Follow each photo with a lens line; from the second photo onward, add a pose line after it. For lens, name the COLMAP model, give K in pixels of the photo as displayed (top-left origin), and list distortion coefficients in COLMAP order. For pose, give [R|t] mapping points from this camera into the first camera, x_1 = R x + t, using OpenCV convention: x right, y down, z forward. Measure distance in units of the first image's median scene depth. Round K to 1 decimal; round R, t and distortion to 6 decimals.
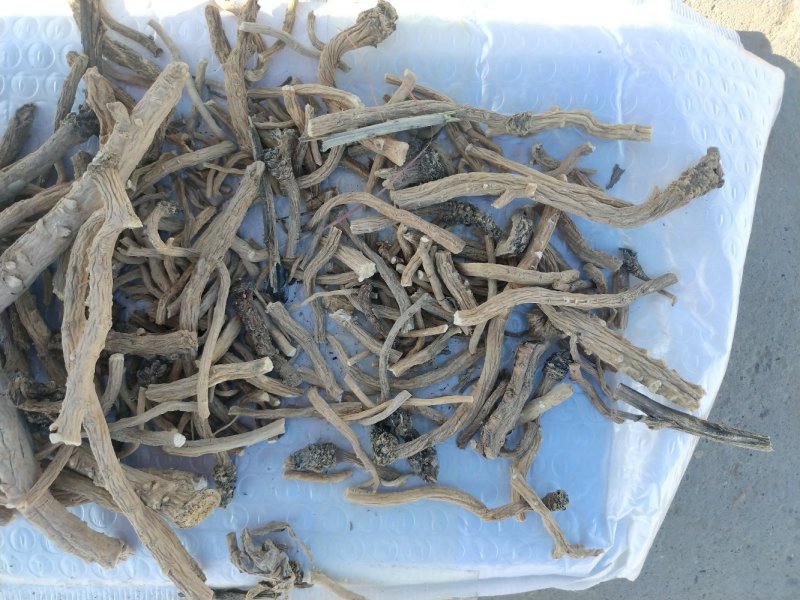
lens RADIAL K [[518.5, 0, 402.1], [0, 518.5, 302.0], [0, 0, 1]] dist [-0.026279, -0.000582]
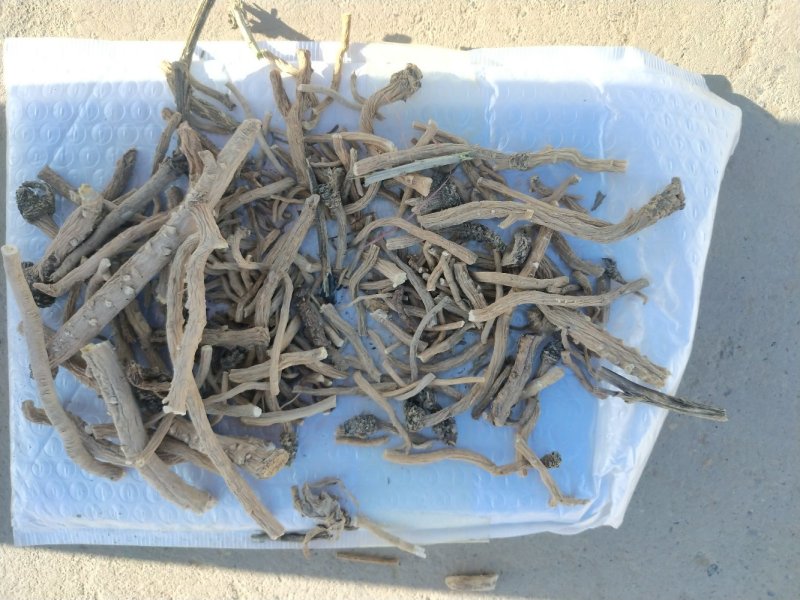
lens RADIAL K [[518.5, 0, 401.7], [0, 518.5, 301.6], [0, 0, 1]] dist [-0.026279, -0.000582]
pose [[0.999578, -0.008132, -0.027877, -0.028188], [0.008429, 0.999909, 0.010533, -0.017648], [0.027789, -0.010764, 0.999556, -0.264348]]
